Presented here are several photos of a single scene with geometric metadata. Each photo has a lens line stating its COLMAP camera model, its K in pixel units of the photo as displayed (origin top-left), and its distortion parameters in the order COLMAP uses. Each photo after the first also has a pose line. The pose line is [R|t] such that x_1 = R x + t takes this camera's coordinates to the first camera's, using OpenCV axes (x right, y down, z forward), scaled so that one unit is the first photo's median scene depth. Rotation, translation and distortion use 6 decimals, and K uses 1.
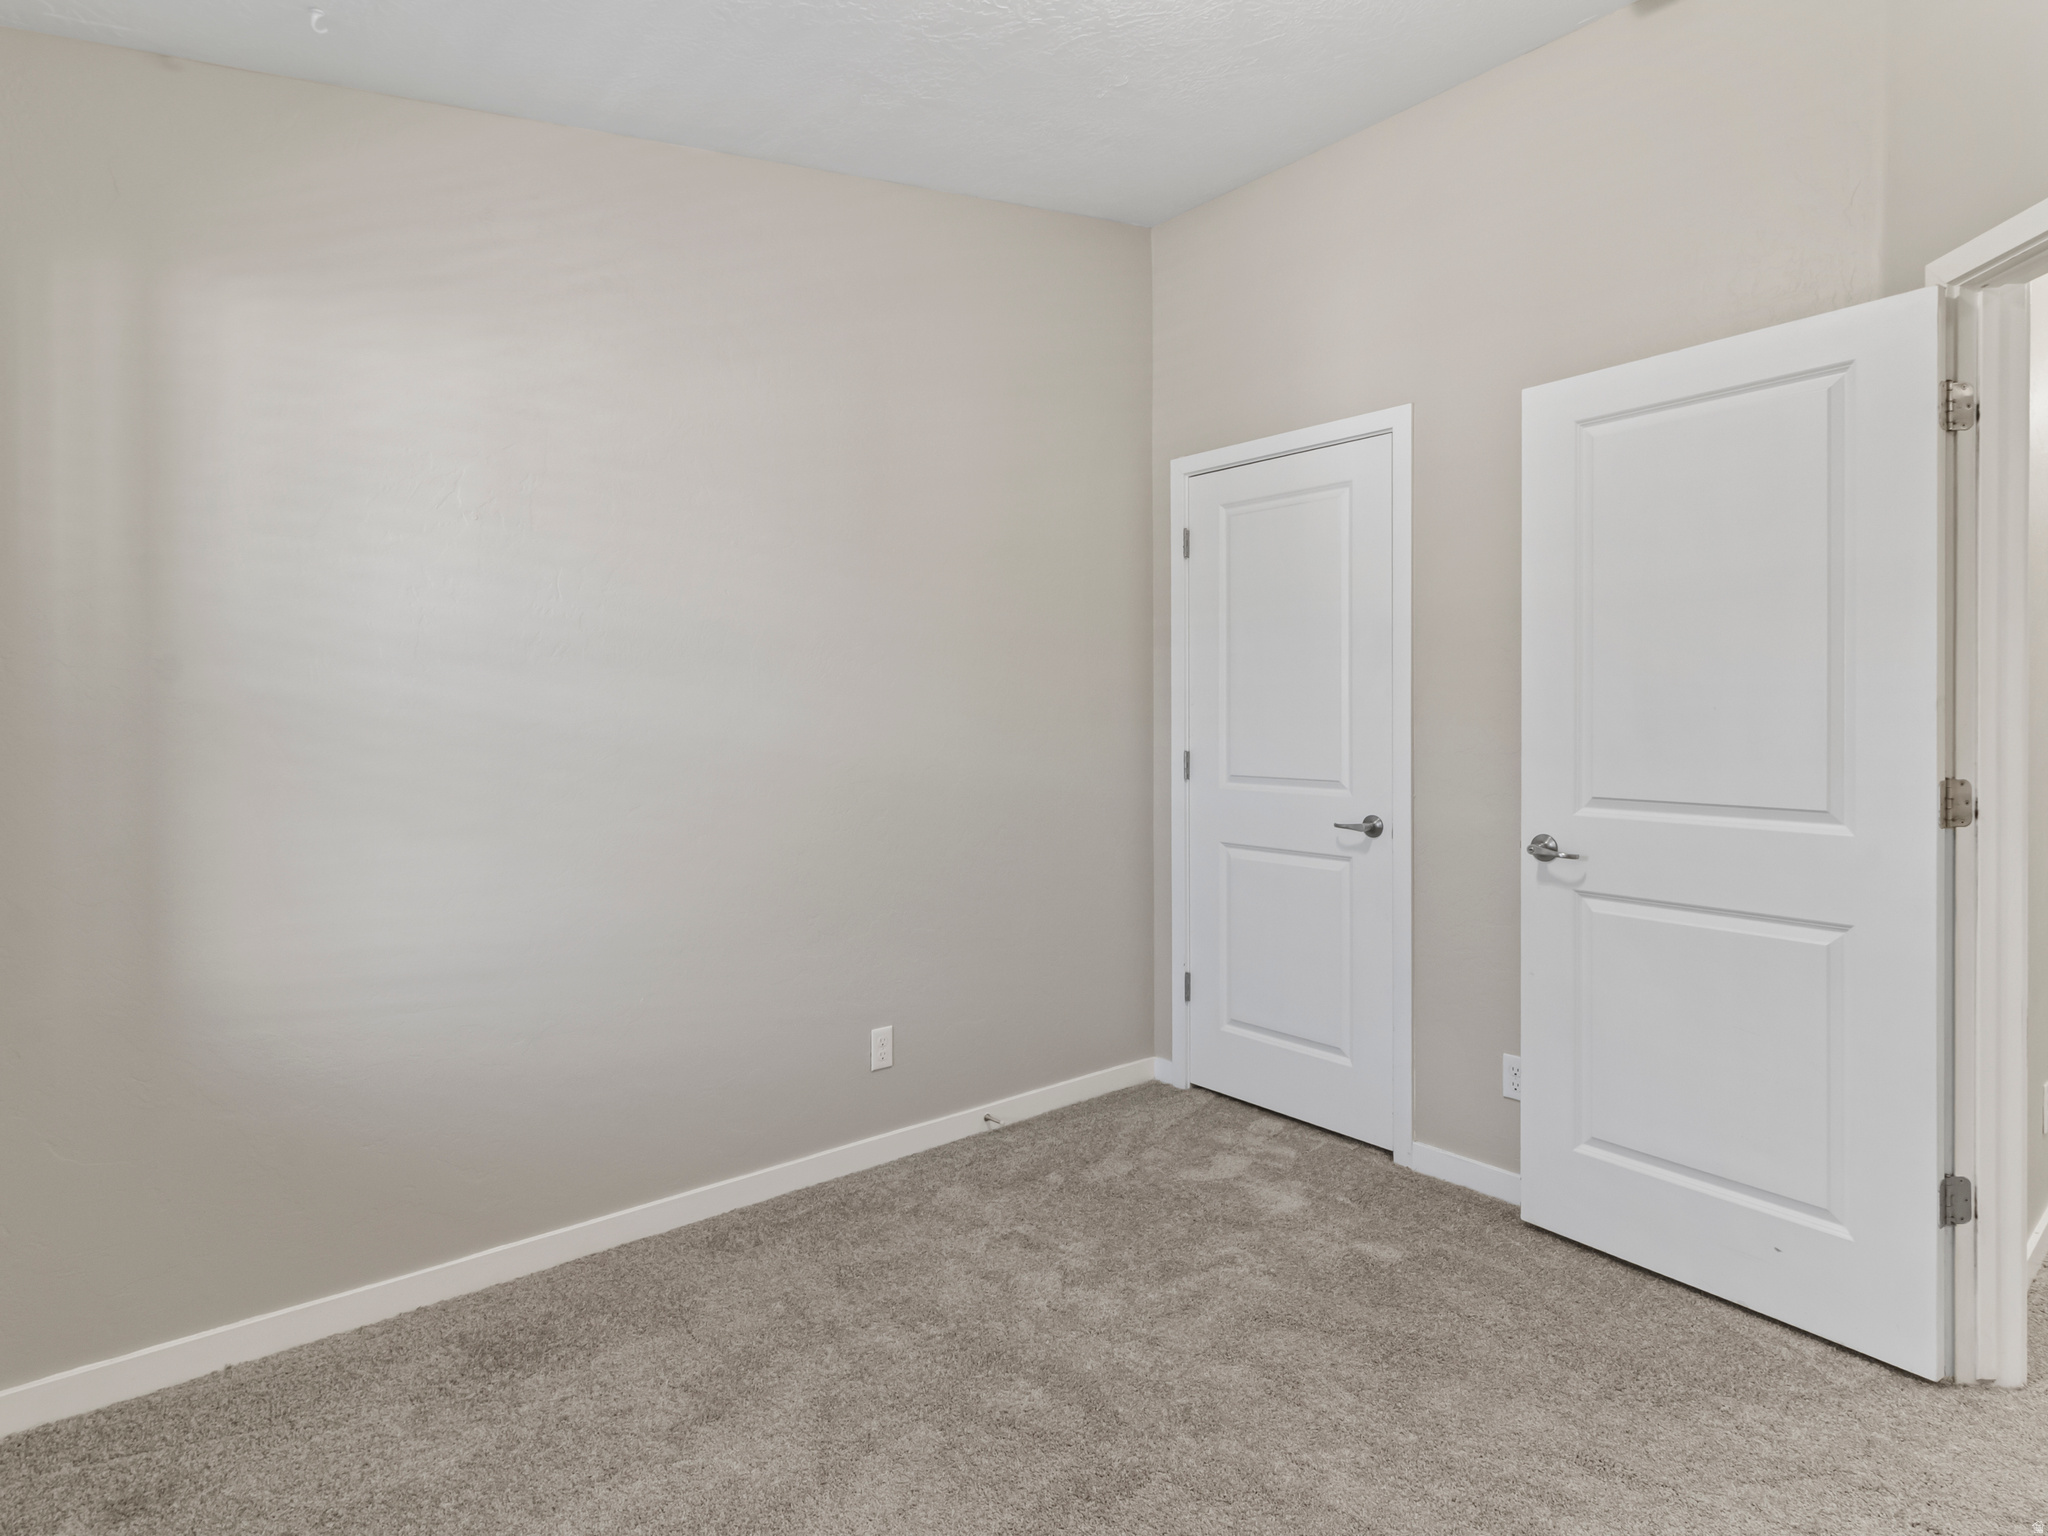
lens RADIAL K [[1082.8, 0, 1019.7], [0, 1082.8, 752.1], [0, 0, 1]] dist [-0.001096, 0.001704]
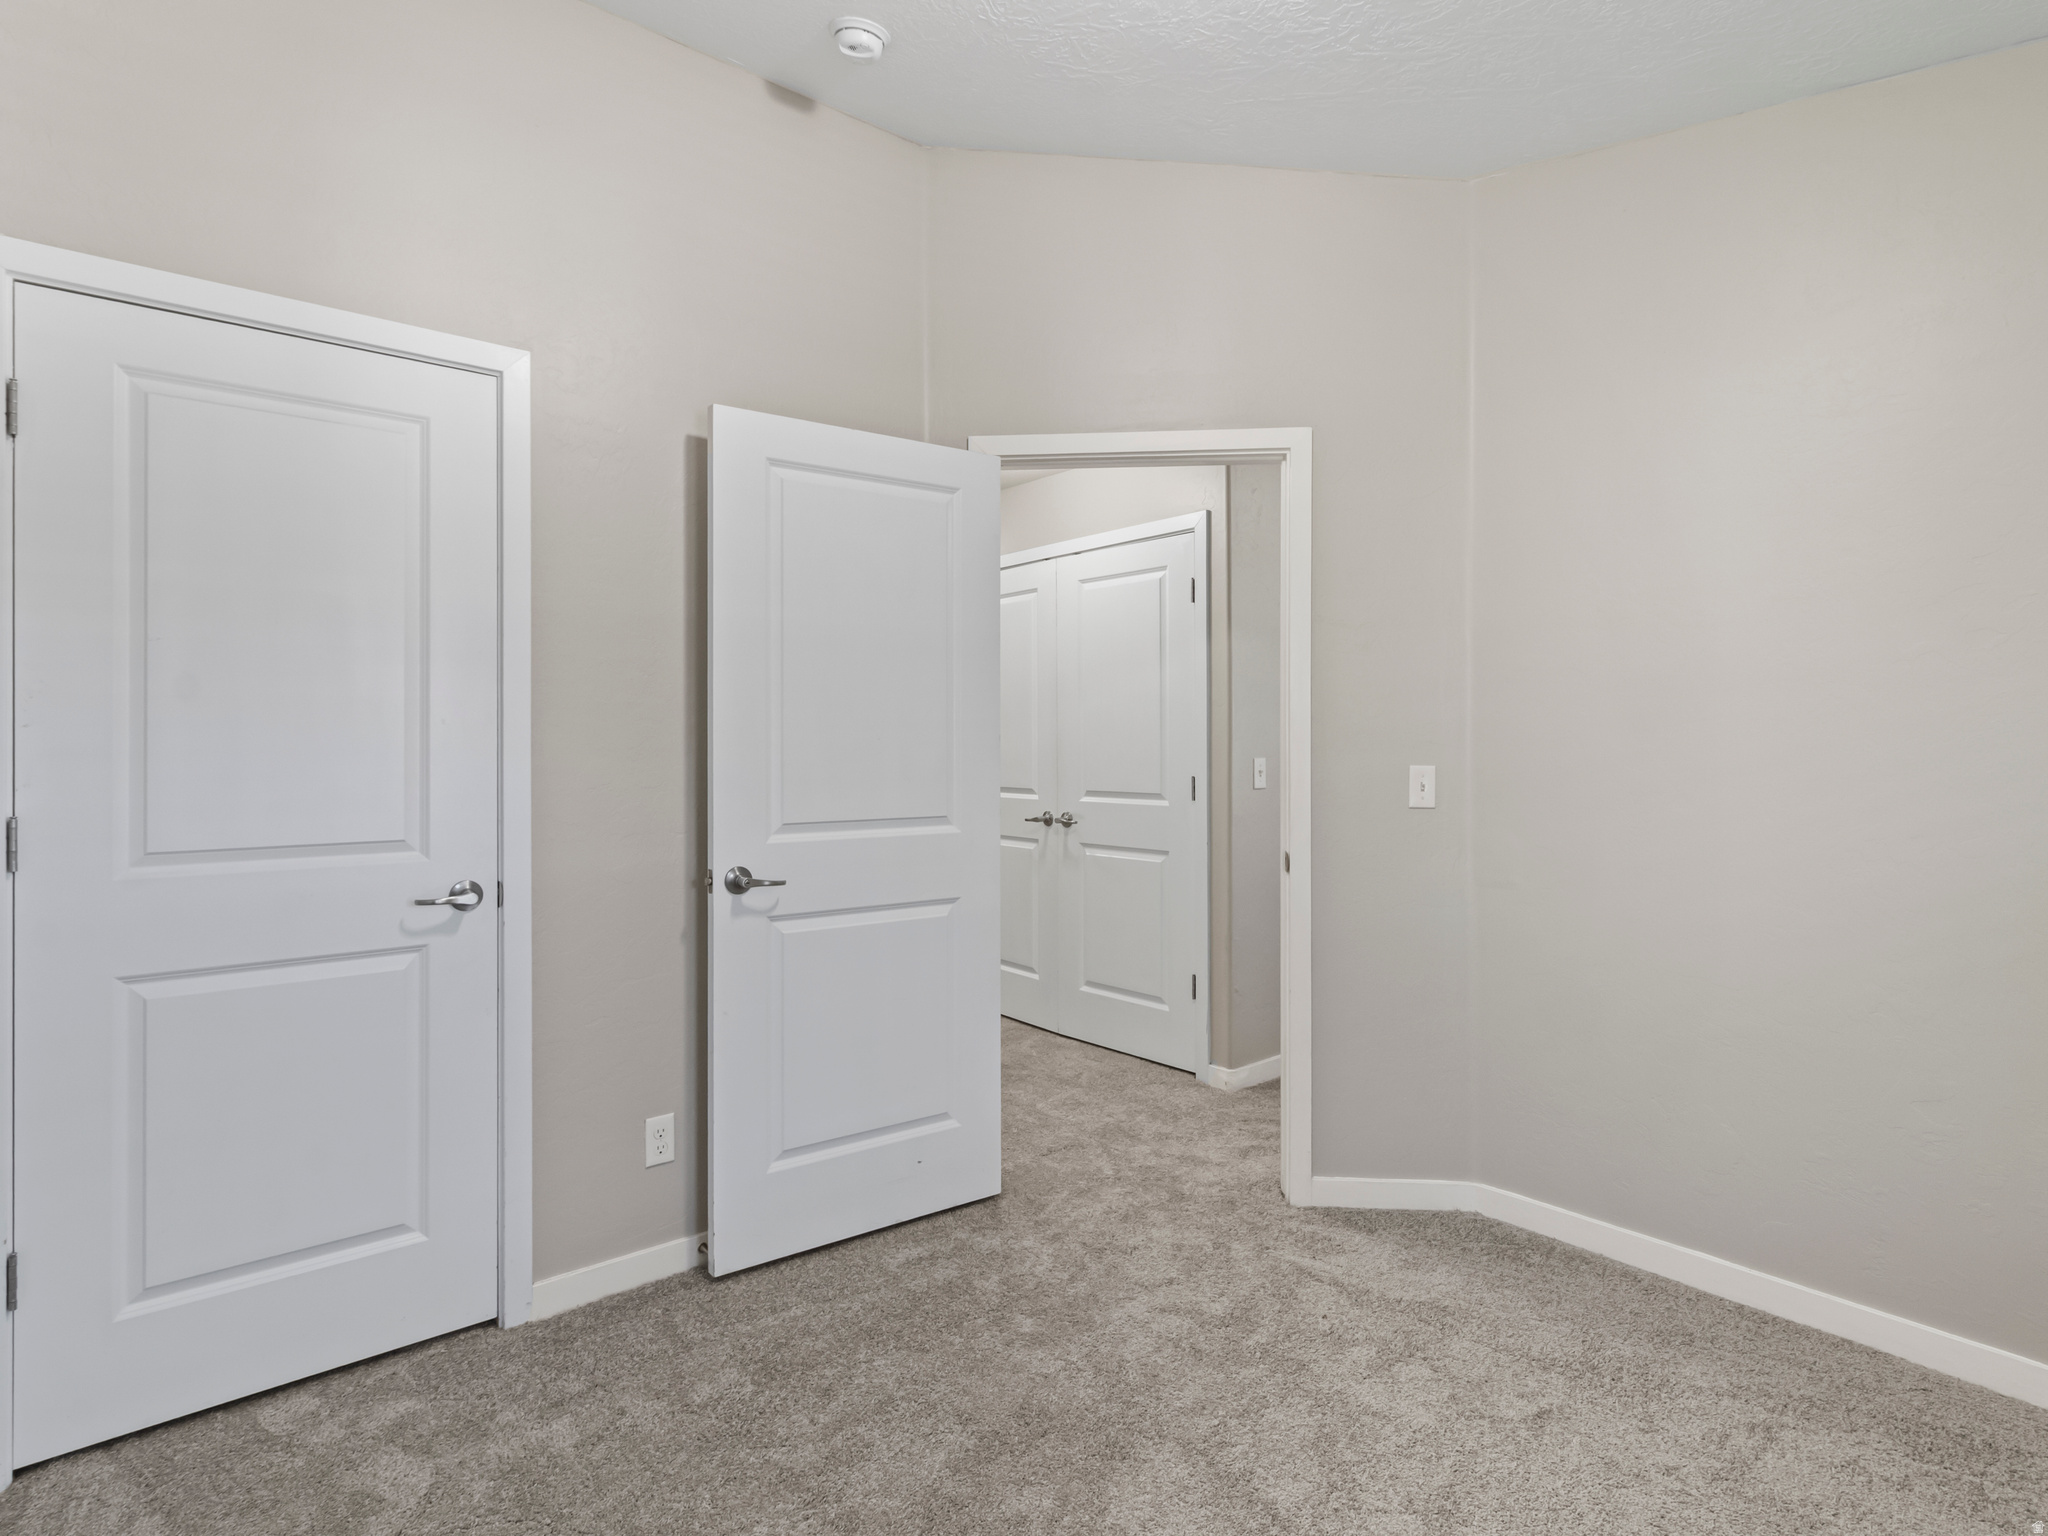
lens RADIAL K [[1082.8, 0, 1019.1], [0, 1082.8, 761.4], [0, 0, 1]] dist [-0.001096, 0.001704]
pose [[-0.000205, -0.015359, 0.999882, -0.419498], [0.035480, 0.999252, 0.015356, -0.021517], [-0.999370, 0.035479, 0.000340, 0.629446]]
